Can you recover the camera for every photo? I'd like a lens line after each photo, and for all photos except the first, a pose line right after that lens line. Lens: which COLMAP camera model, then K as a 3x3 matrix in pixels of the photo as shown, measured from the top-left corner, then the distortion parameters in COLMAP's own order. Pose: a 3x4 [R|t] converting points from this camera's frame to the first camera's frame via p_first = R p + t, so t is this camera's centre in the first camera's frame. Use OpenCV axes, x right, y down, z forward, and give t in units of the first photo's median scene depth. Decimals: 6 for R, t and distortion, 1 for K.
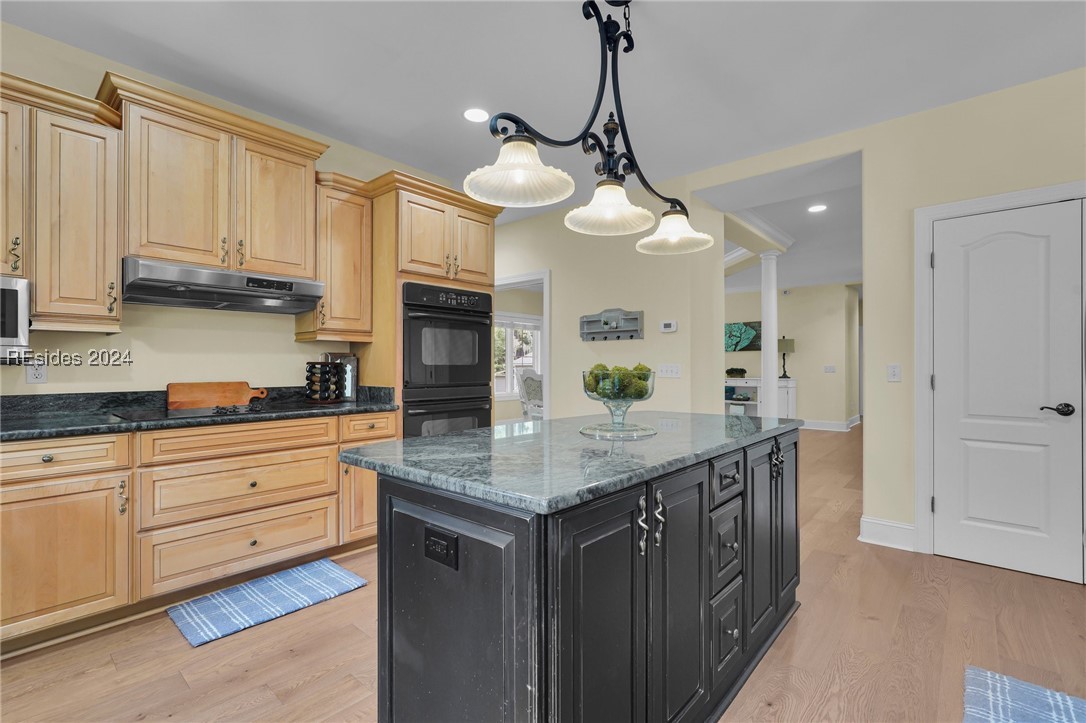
lens RADIAL K [[490.7, 0, 545.9], [0, 490.7, 362.1], [0, 0, 1]] dist [-0.002978, -0.000096]
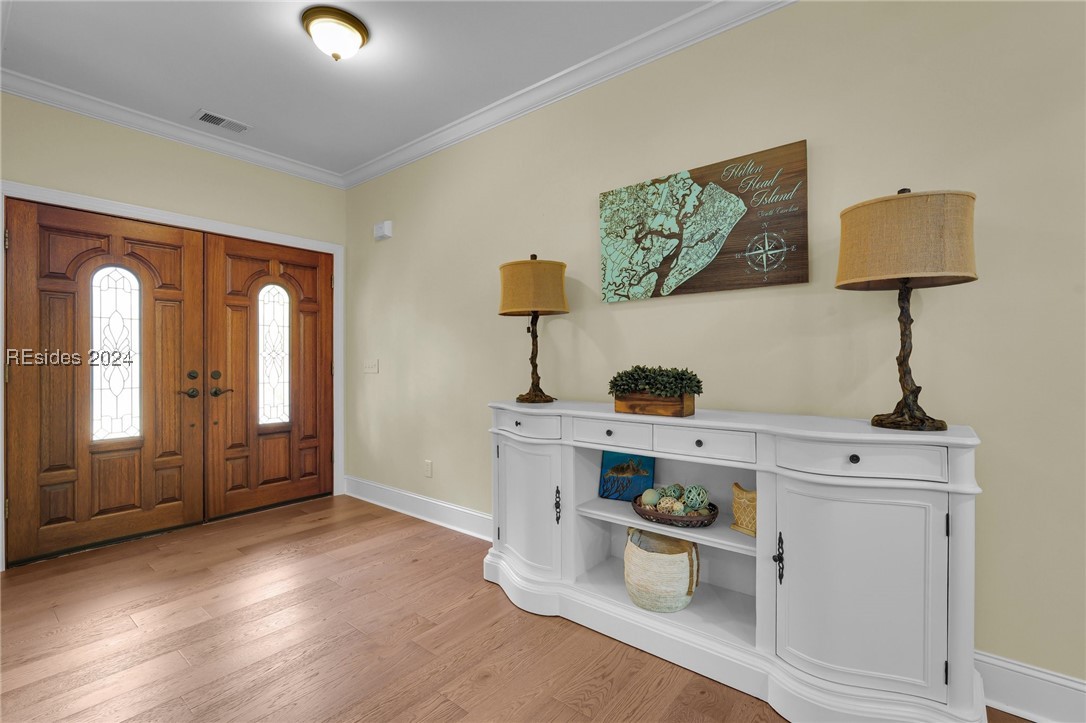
lens RADIAL K [[490.7, 0, 545.9], [0, 490.7, 362.1], [0, 0, 1]] dist [-0.002978, -0.000096]
pose [[0.998967, -0.004598, 0.045214, 0.331260], [0.004001, 0.999904, 0.013289, 0.006543], [-0.045271, -0.013094, 0.998889, 0.790375]]
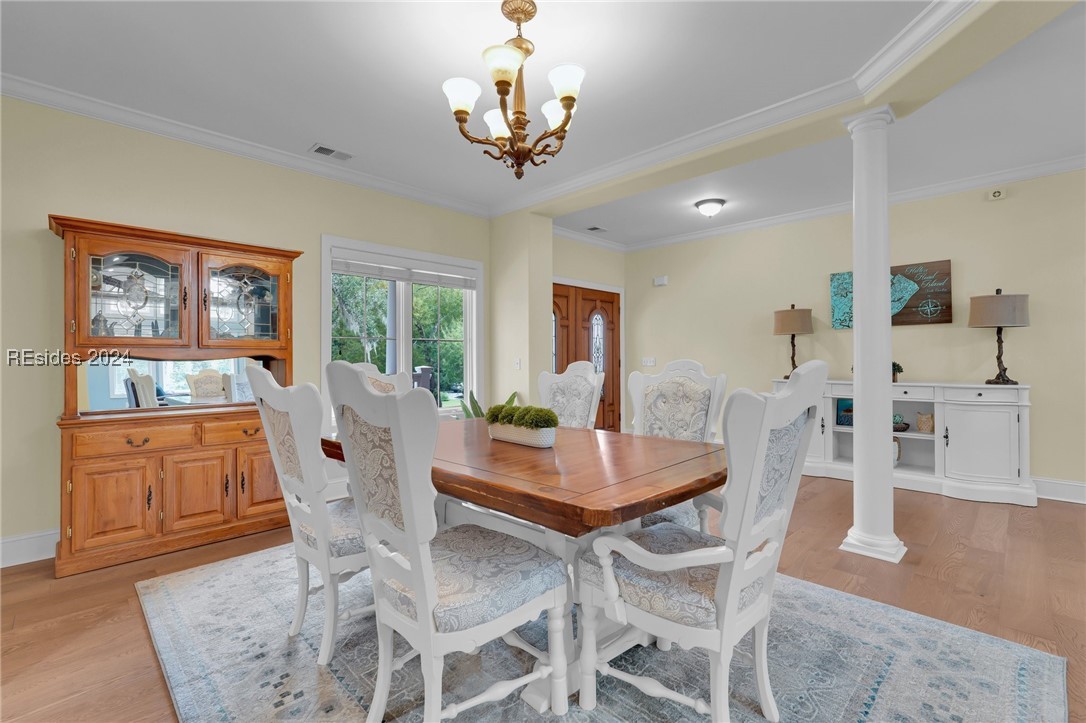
lens RADIAL K [[483.3, 0, 541.5], [0, 483.3, 354.1], [0, 0, 1]] dist [-0.019968, 0.000550]
pose [[0.997173, 0.001752, -0.075122, 0.098475], [-0.002321, 0.999969, -0.007492, 0.009737], [0.075107, 0.007645, 0.997146, 0.515151]]
